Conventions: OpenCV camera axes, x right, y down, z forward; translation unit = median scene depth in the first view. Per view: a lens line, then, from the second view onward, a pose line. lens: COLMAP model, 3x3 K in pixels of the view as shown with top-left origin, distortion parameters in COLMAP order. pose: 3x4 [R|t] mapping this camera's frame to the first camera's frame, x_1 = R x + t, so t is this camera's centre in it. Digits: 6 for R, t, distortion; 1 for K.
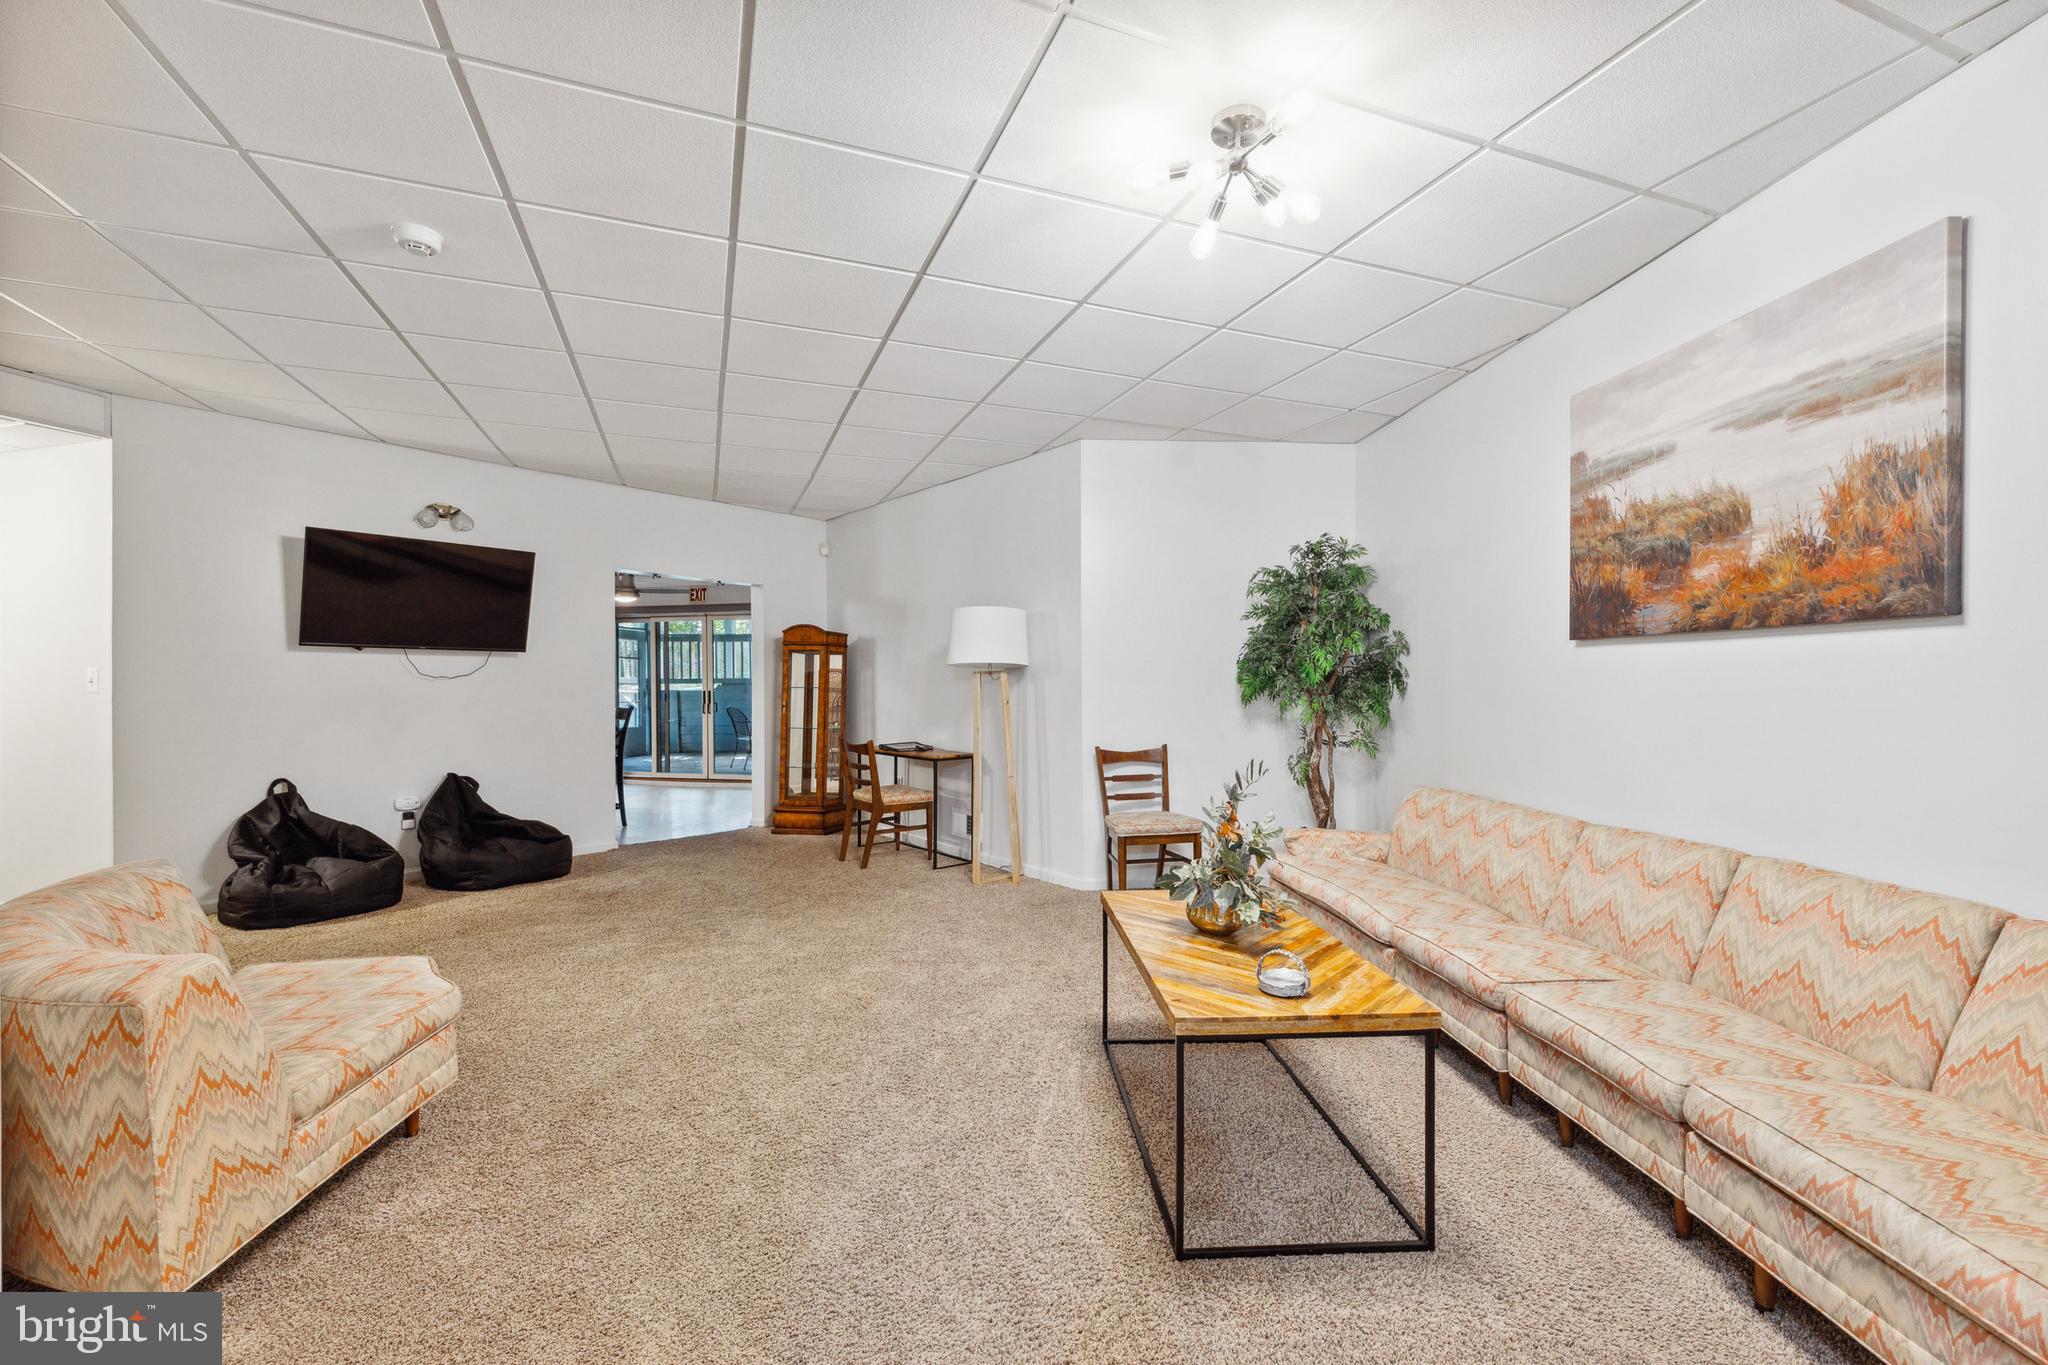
lens RADIAL K [[847.3, 0, 1037.5], [0, 847.3, 688.0], [0, 0, 1]] dist [-0.000557, 0.000288]
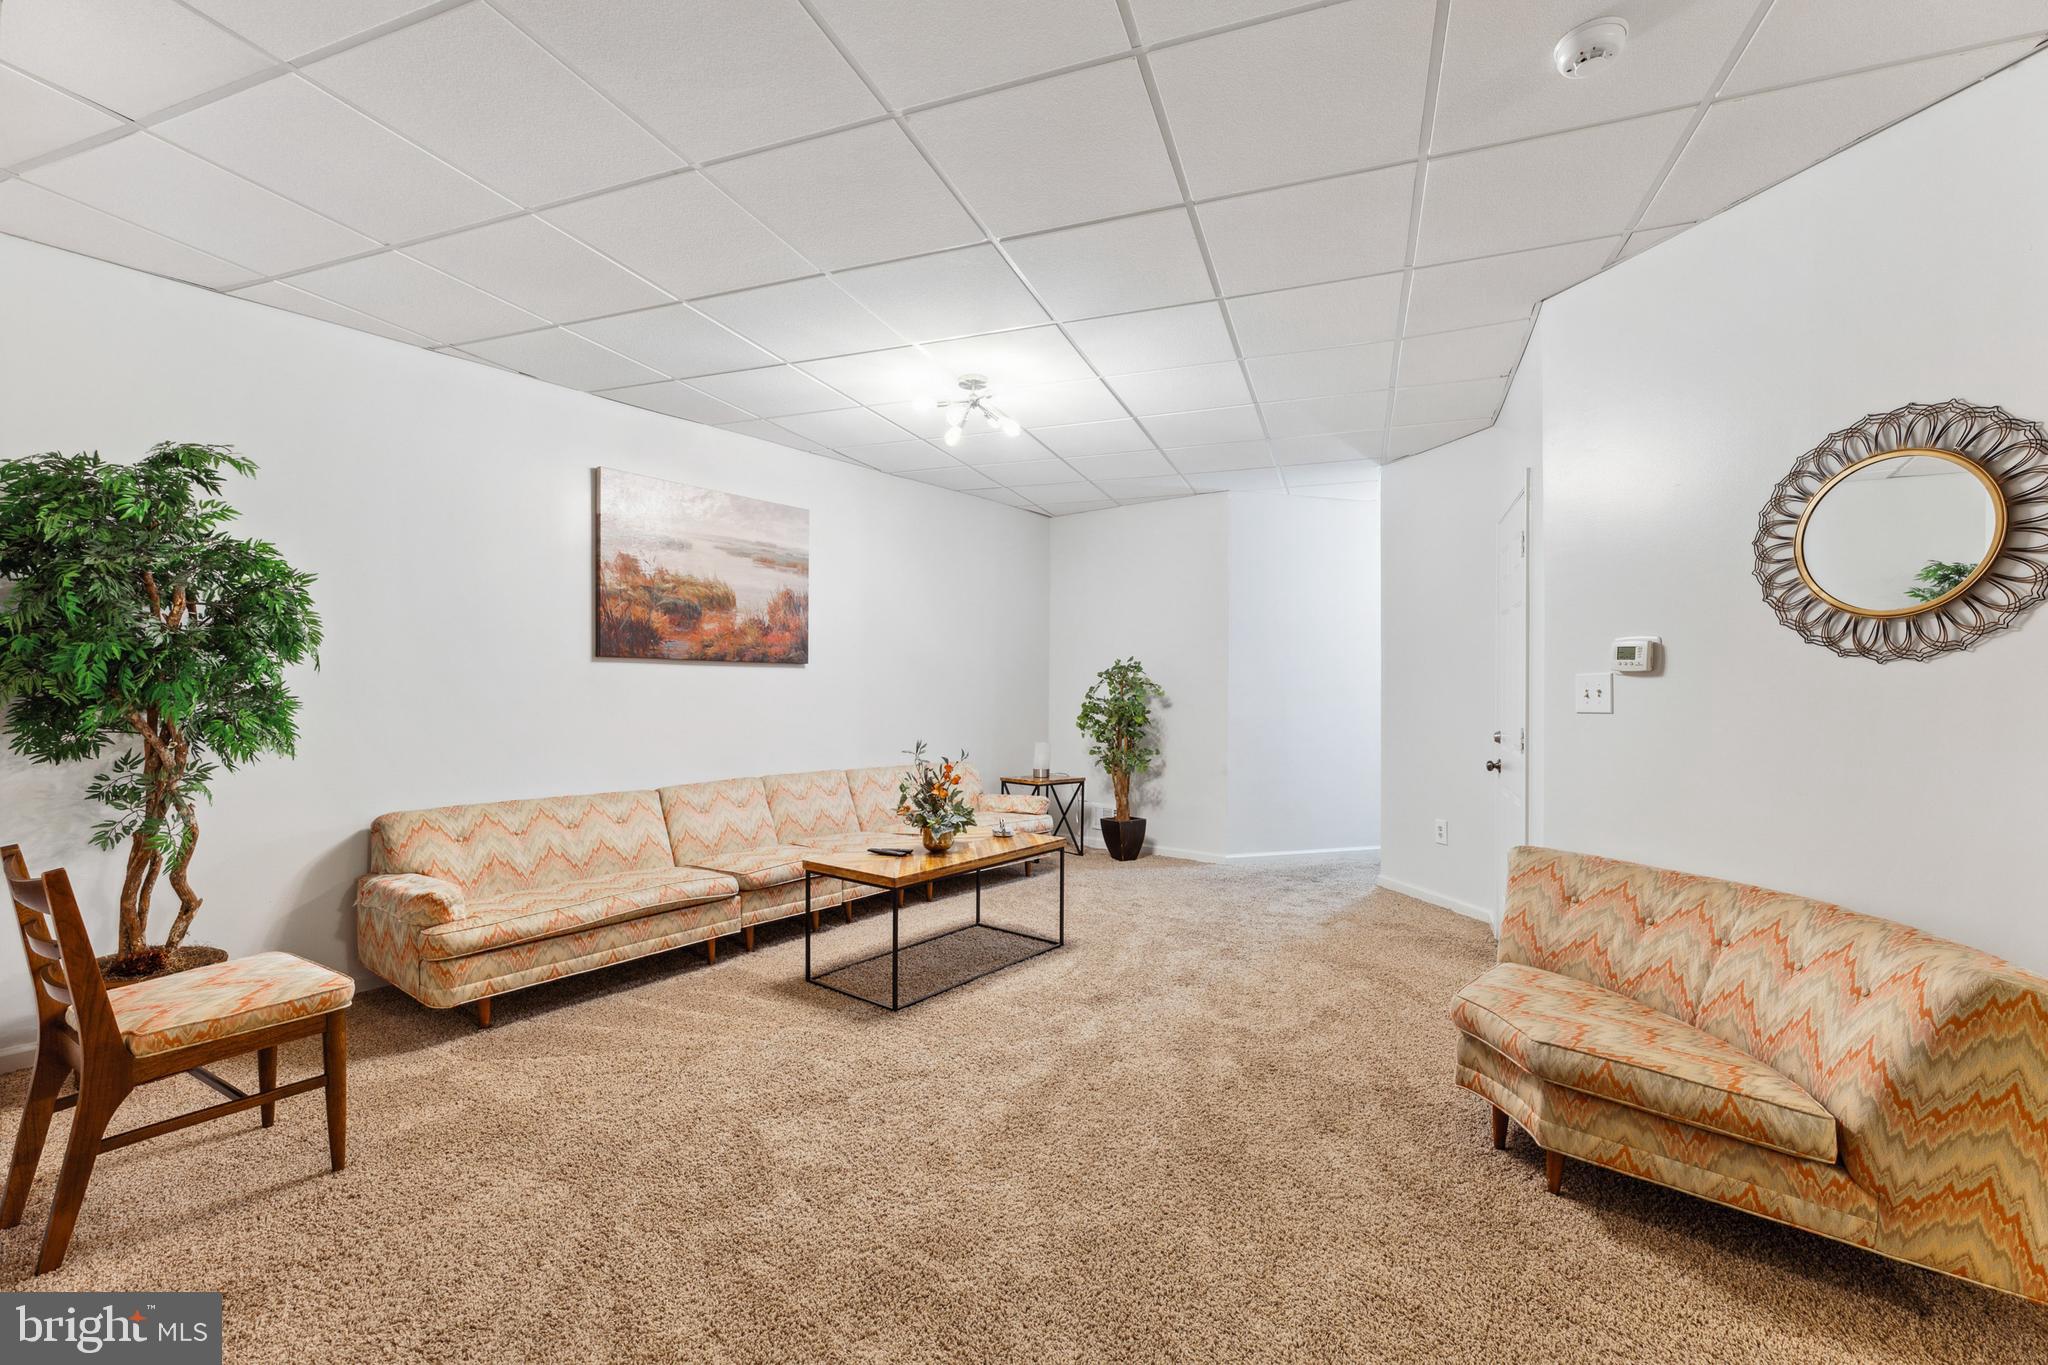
lens RADIAL K [[847.3, 0, 1025.9], [0, 847.3, 698.1], [0, 0, 1]] dist [-0.000557, 0.000288]
pose [[-0.723202, -0.009309, 0.690573, -0.944072], [-0.001815, 0.999931, 0.011579, -0.012267], [-0.690634, 0.007120, -0.723170, 1.933749]]
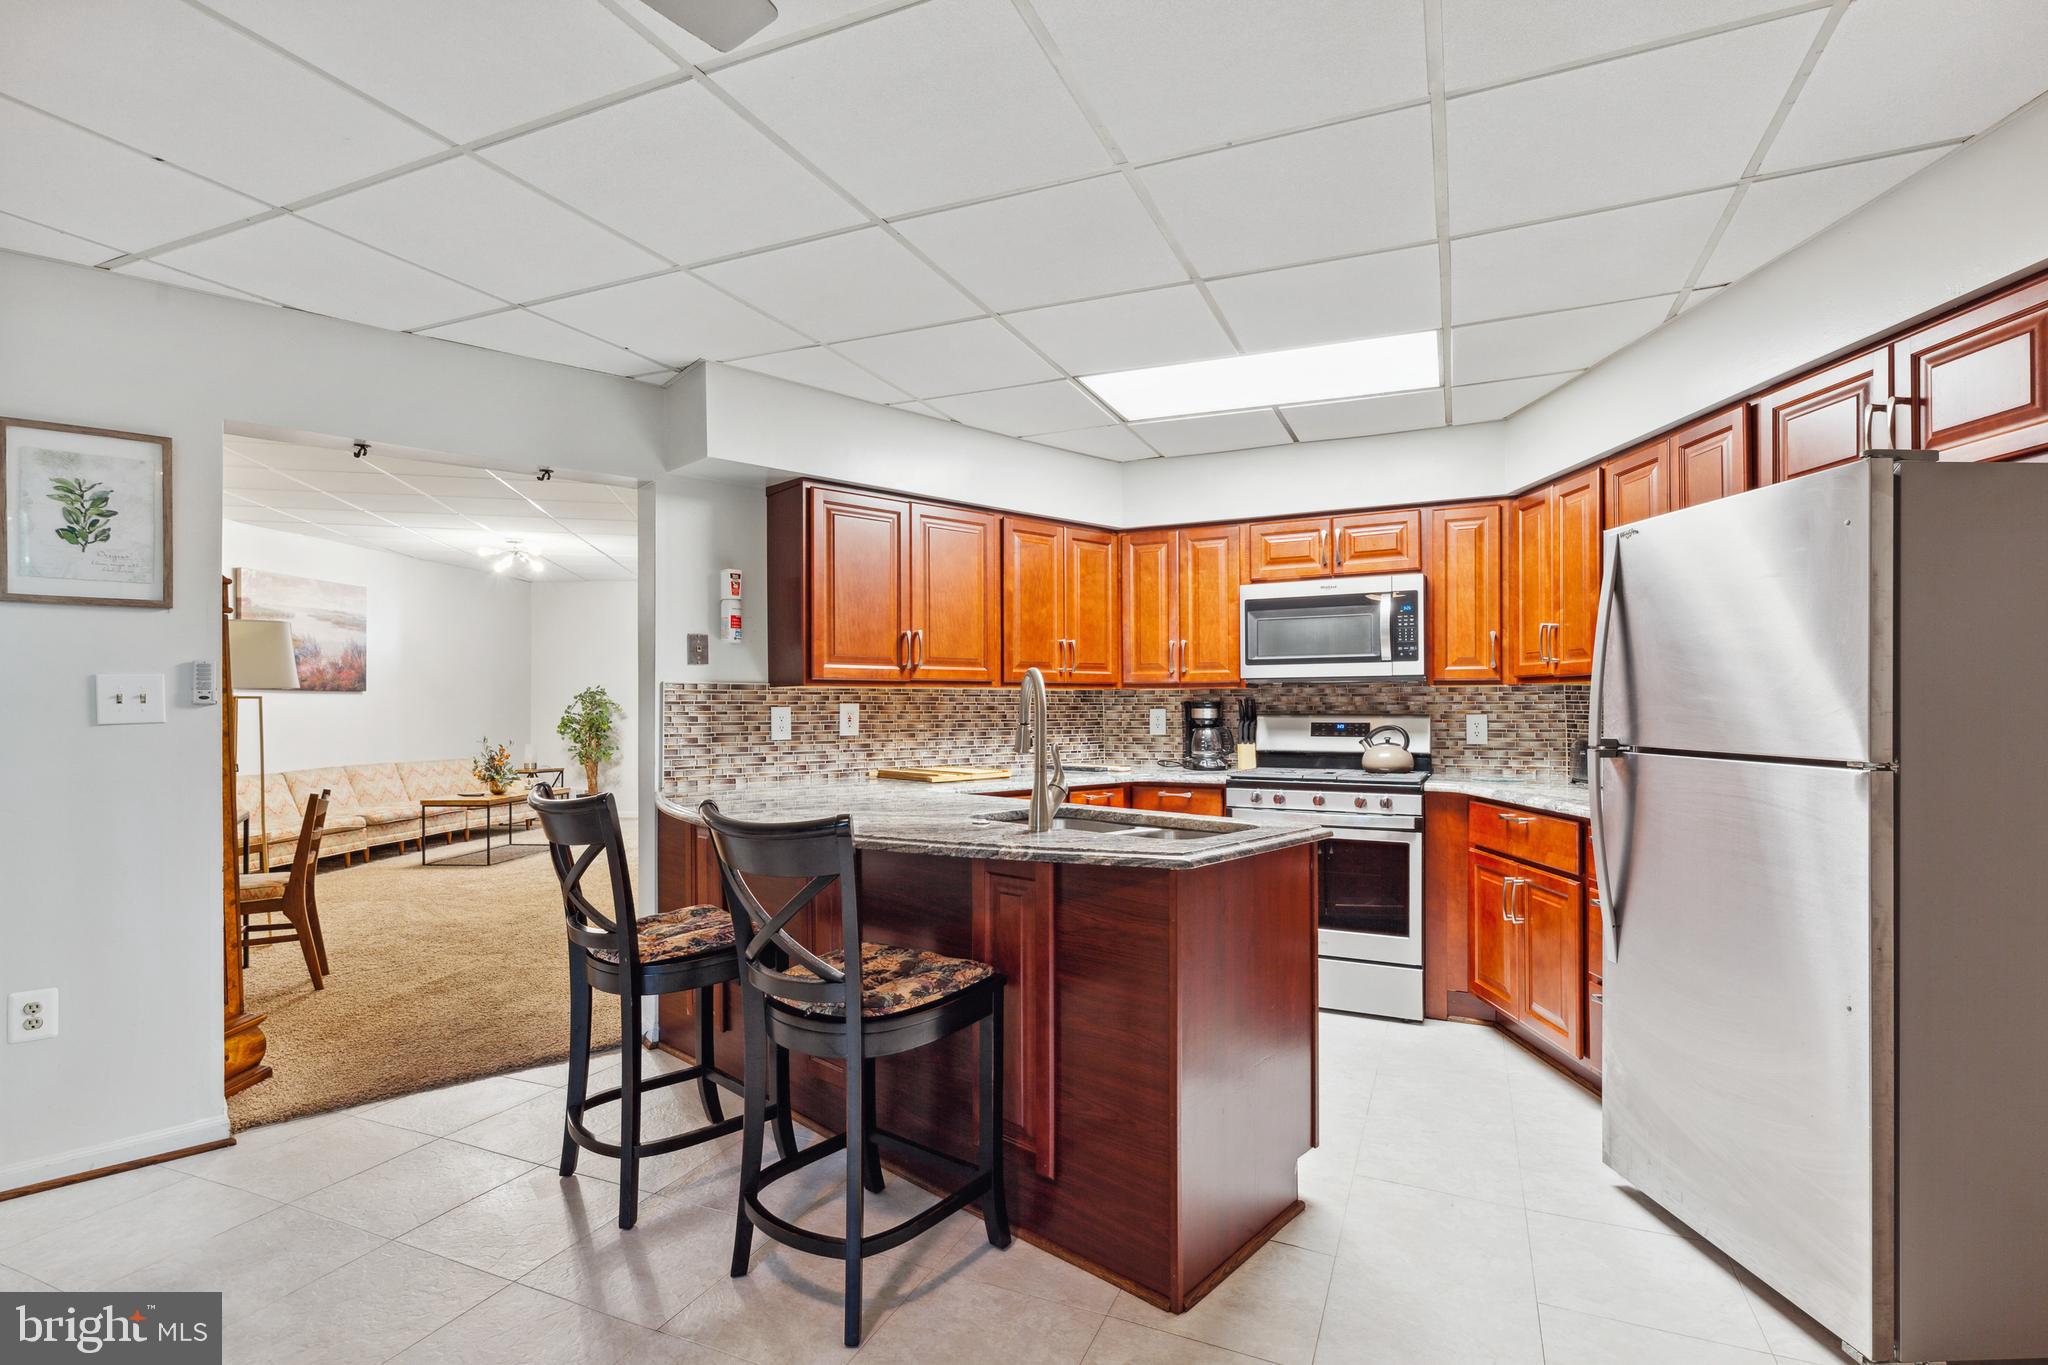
lens RADIAL K [[974.4, 0, 1031.8], [0, 974.4, 711.1], [0, 0, 1]] dist [0.004187, -0.002703]
pose [[-0.981659, -0.000291, 0.190643, -2.167379], [0.001238, 0.999968, 0.007900, -0.024465], [-0.190640, 0.007991, -0.981628, 3.810552]]
